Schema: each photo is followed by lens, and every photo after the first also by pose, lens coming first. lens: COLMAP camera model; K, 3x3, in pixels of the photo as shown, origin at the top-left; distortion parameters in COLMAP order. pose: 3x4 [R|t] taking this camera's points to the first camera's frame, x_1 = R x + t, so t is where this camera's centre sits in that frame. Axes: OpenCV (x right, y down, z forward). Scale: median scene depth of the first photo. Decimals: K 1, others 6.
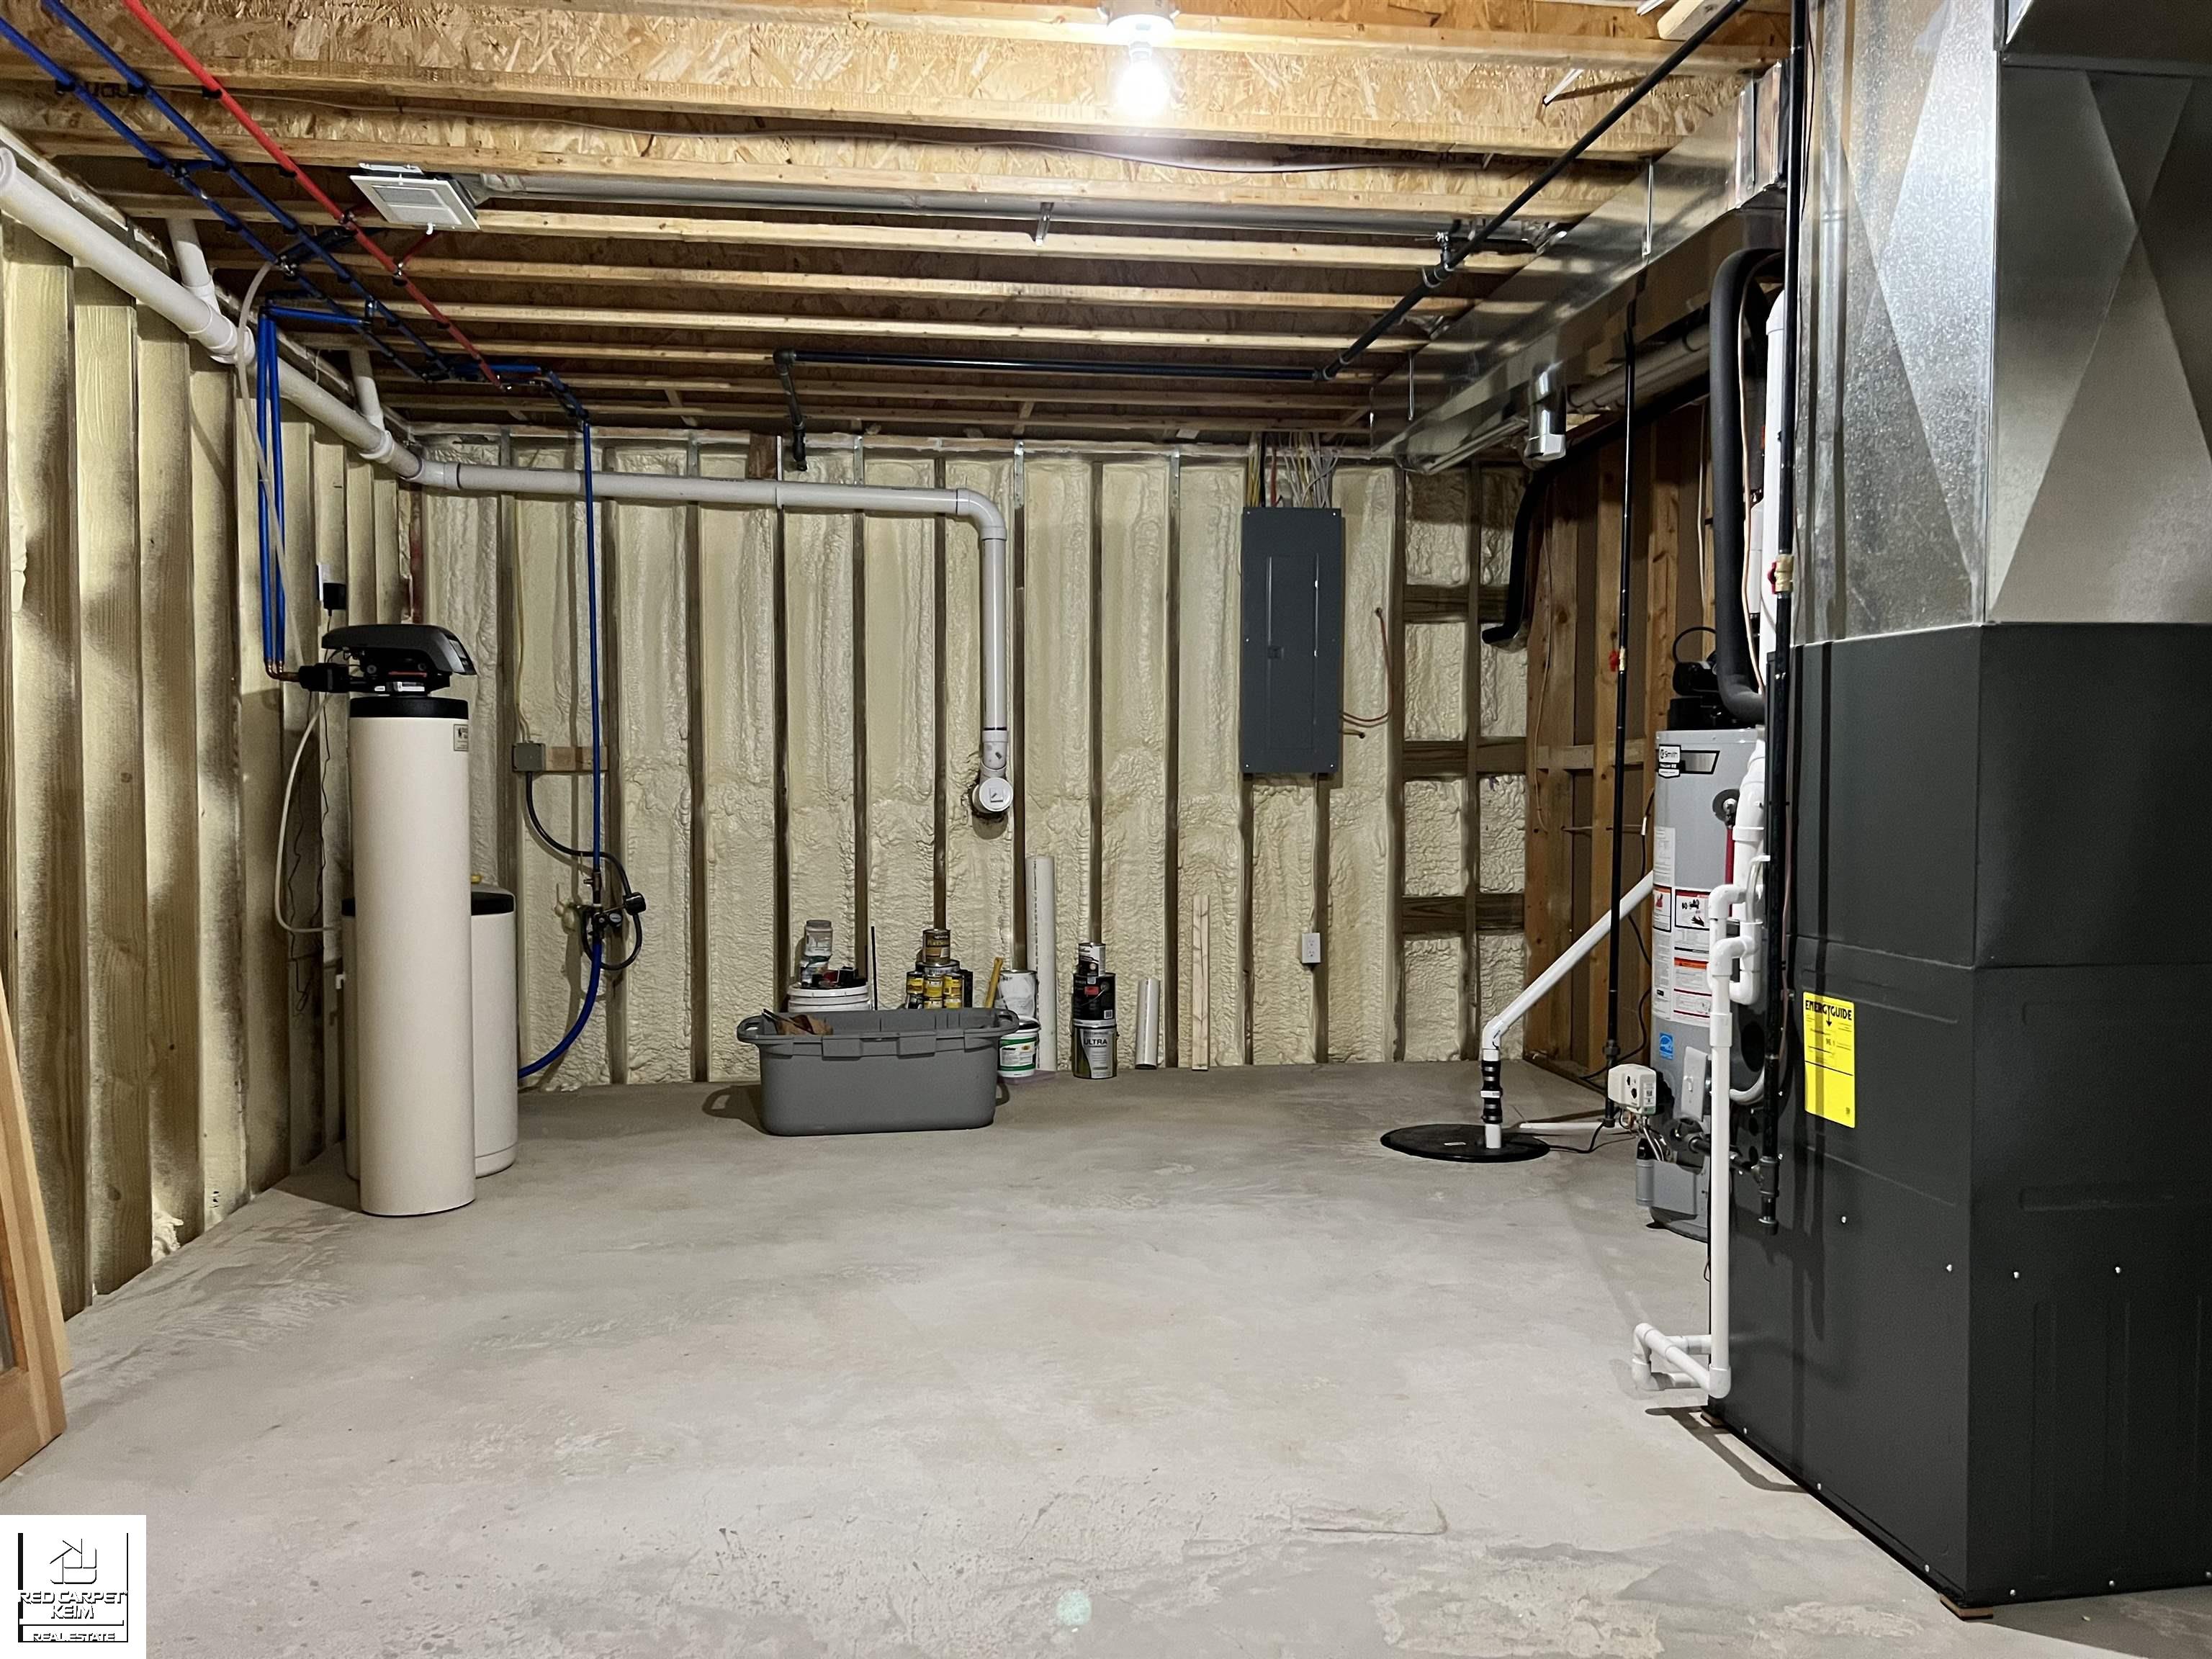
lens RADIAL K [[1668.6, 0, 1104.3], [0, 1668.6, 825.3], [0, 0, 1]] dist [0.052581, -0.062645]
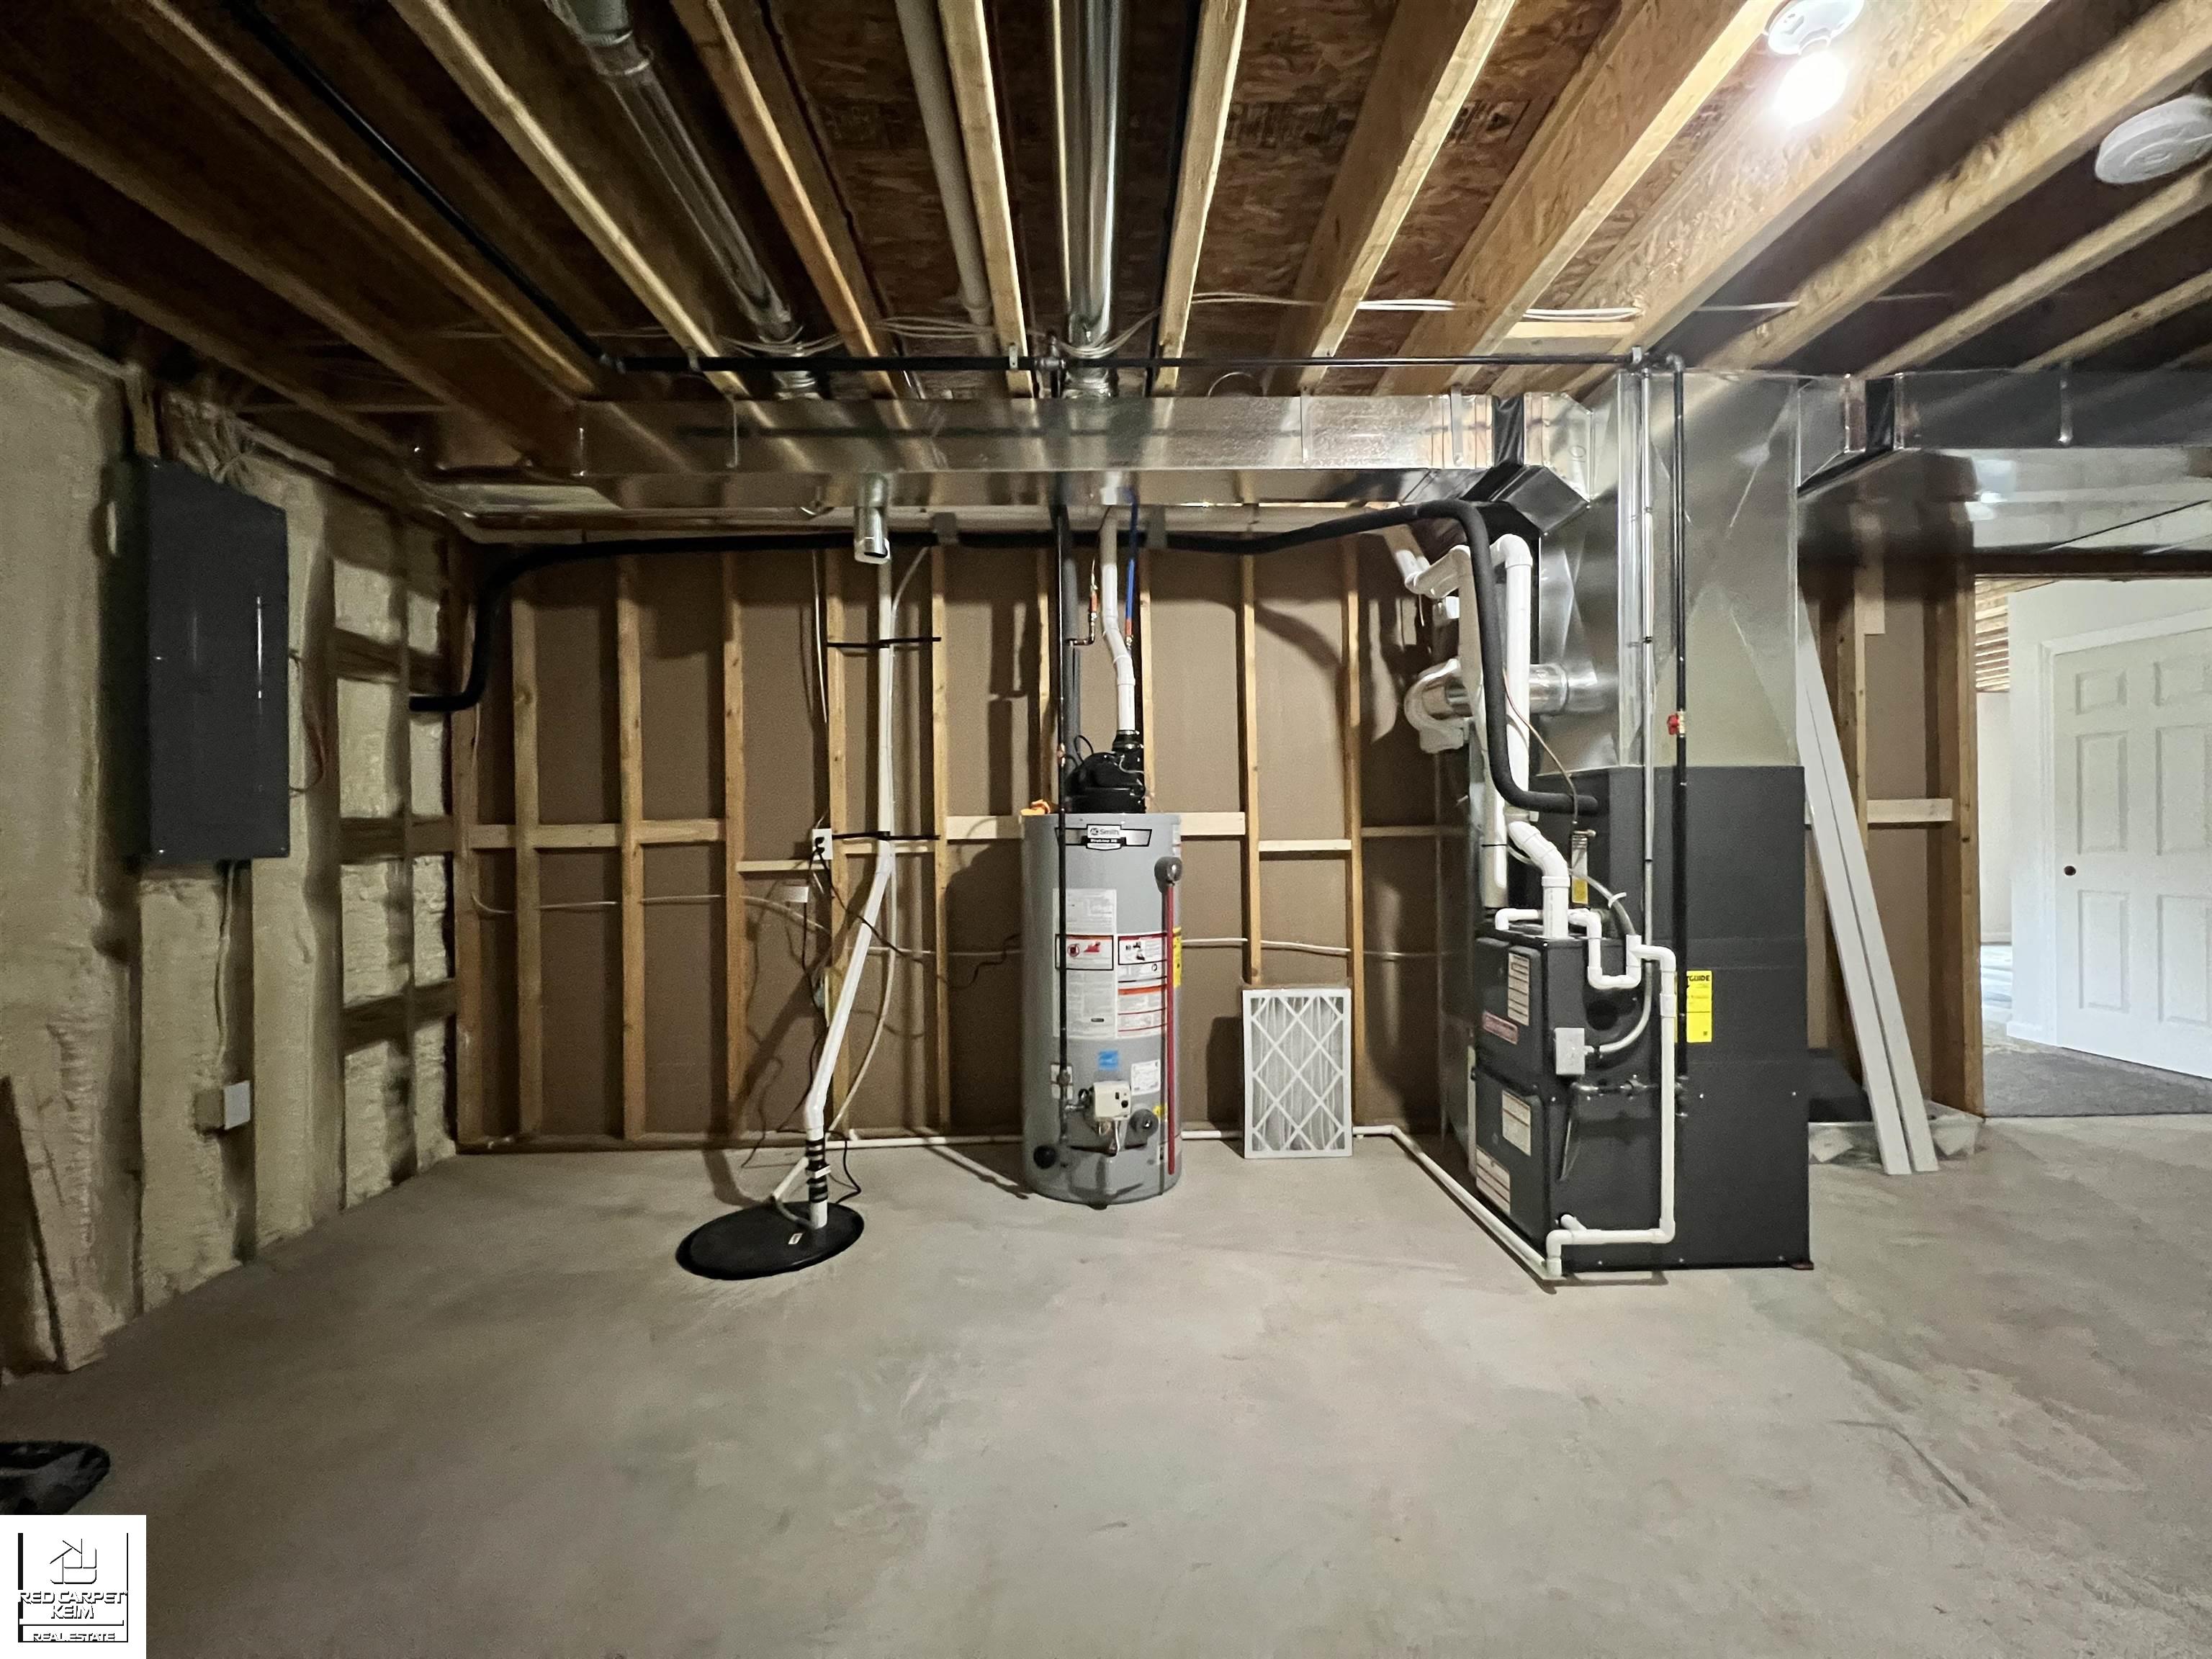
lens RADIAL K [[887.5, 0, 1103.5], [0, 887.5, 828.8], [0, 0, 1]] dist [-0.001137, -0.000131]
pose [[0.113289, -0.003841, 0.993555, -0.211259], [0.046155, 0.998933, -0.001401, -0.027449], [-0.992490, 0.046016, 0.113345, 0.580148]]
